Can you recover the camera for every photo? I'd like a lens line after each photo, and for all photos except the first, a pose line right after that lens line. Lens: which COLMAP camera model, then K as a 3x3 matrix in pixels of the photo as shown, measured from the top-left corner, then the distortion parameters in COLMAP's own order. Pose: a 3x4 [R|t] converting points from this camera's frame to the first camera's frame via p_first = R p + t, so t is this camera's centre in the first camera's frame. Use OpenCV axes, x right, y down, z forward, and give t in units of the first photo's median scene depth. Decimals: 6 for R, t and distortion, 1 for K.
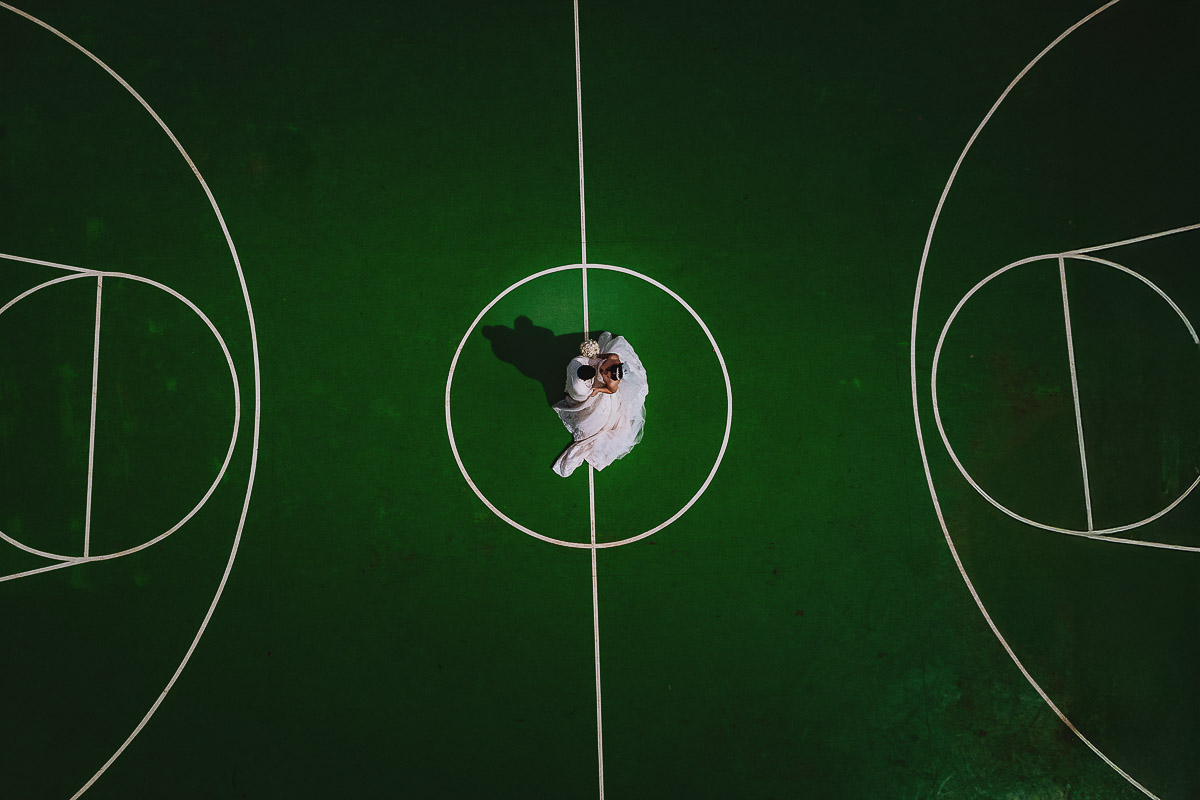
lens RADIAL K [[816.7, 0, 602.0], [0, 816.7, 392.0], [0, 0, 1]] dist [-0.001810, 0.003583]
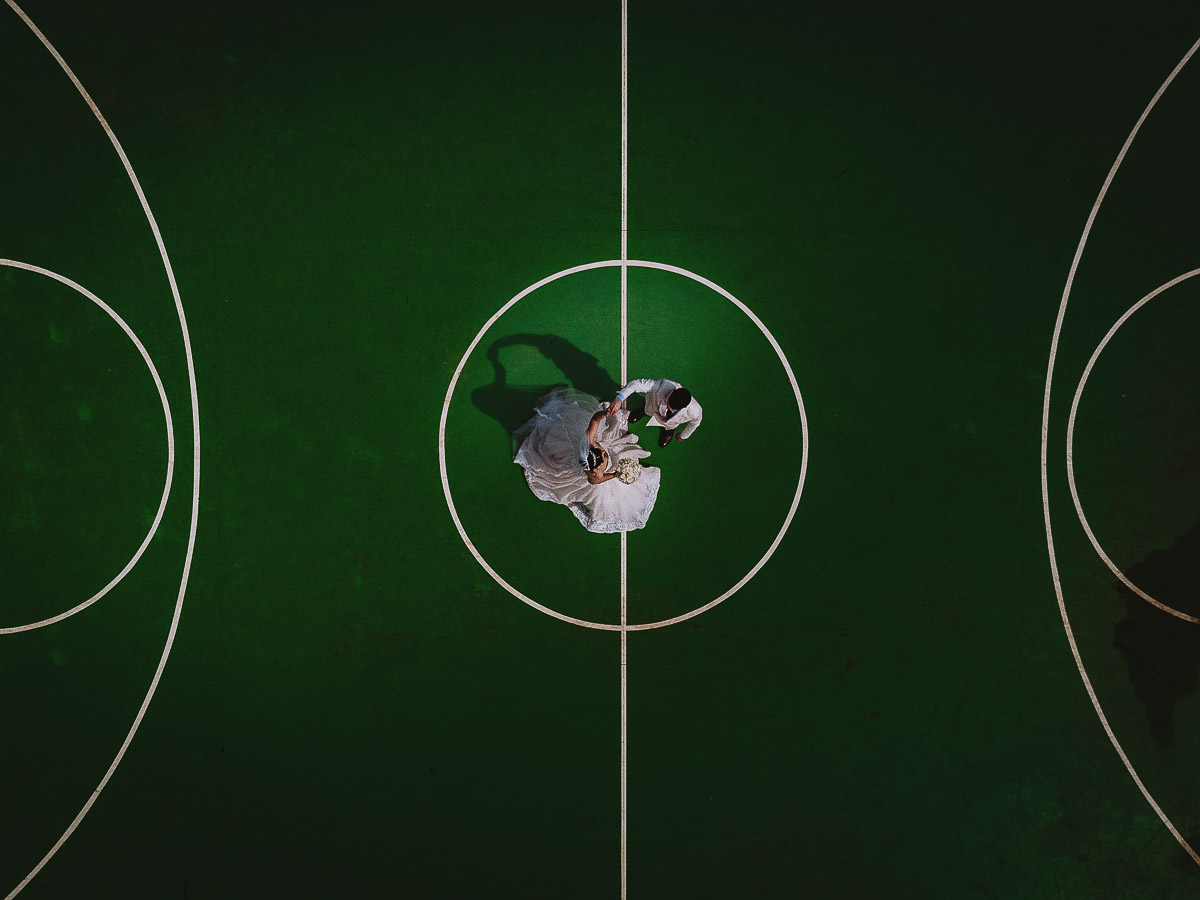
lens RADIAL K [[843.0, 0, 597.9], [0, 843.0, 455.8], [0, 0, 1]] dist [0.004986, -0.005743]
pose [[0.999542, 0.018439, -0.023975, -0.020525], [-0.018193, 0.999780, 0.010429, 0.013404], [0.024162, -0.009988, 0.999658, 0.192557]]
